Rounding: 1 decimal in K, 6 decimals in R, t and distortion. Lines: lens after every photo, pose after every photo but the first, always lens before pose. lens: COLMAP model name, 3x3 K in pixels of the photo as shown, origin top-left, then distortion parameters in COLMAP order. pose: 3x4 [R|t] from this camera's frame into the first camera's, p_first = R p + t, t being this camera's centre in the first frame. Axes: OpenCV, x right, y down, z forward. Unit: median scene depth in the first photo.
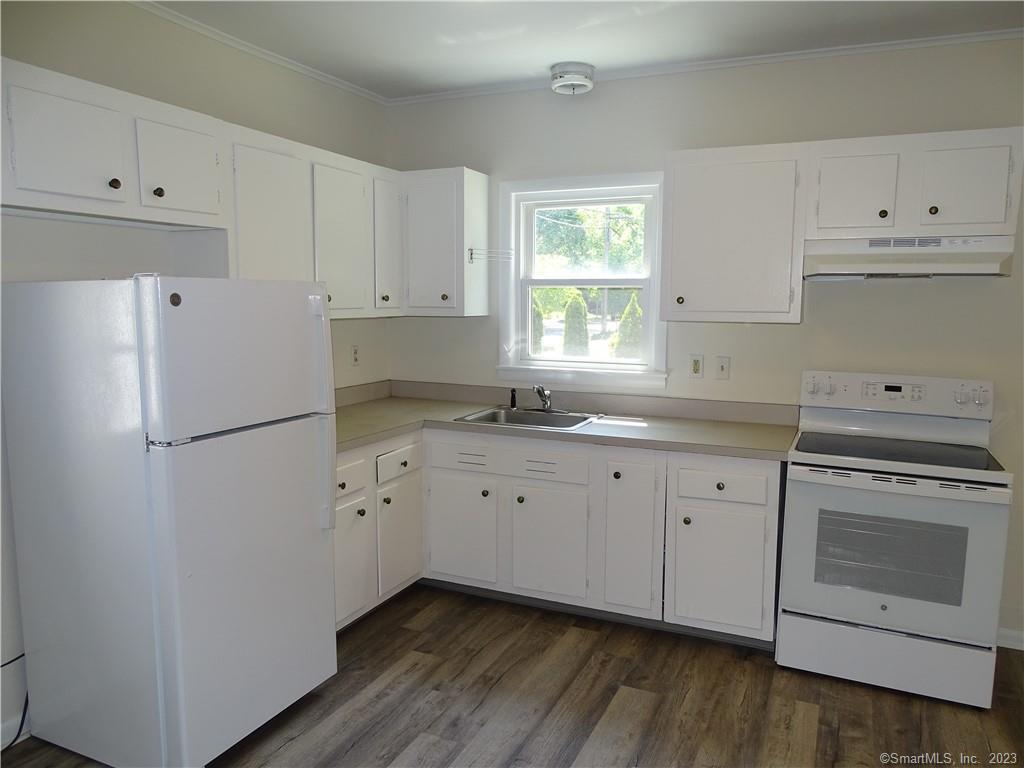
lens RADIAL K [[744.7, 0, 512.0], [0, 744.7, 384.0], [0, 0, 1]] dist [-0.000929, -0.000623]
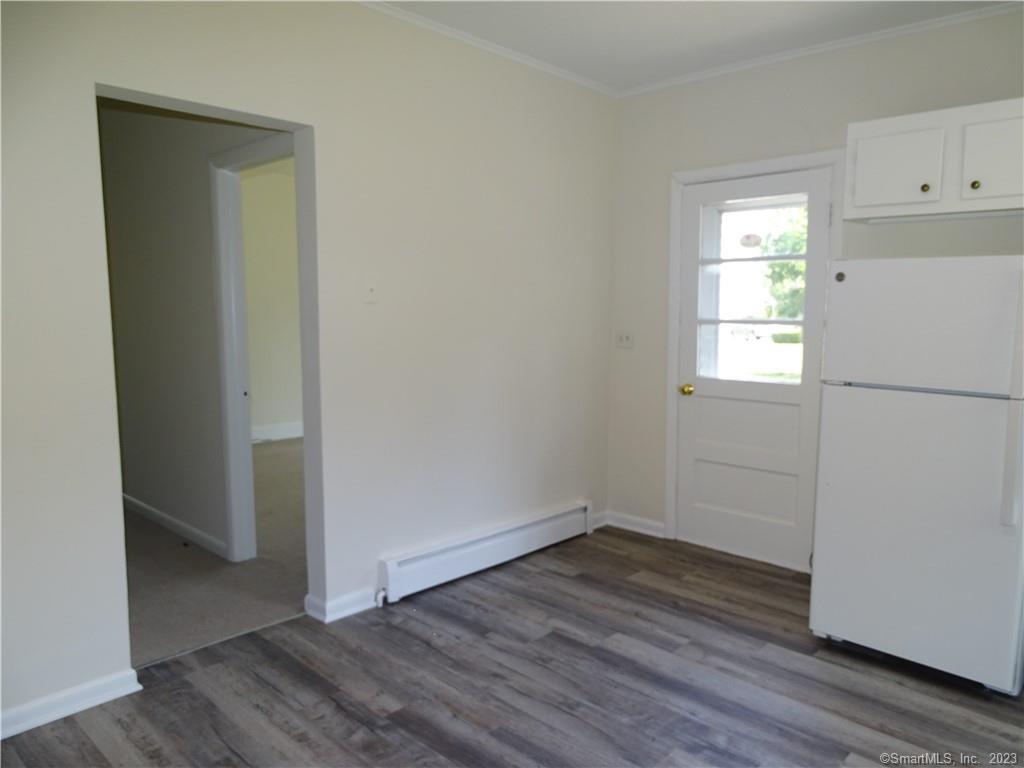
lens RADIAL K [[744.7, 0, 512.0], [0, 744.7, 384.0], [0, 0, 1]] dist [-0.000929, -0.000623]
pose [[-0.328837, 0.101778, -0.938886, 0.877560], [-0.117811, 0.981988, 0.147713, -0.044218], [0.937009, 0.159185, -0.310924, 0.754092]]
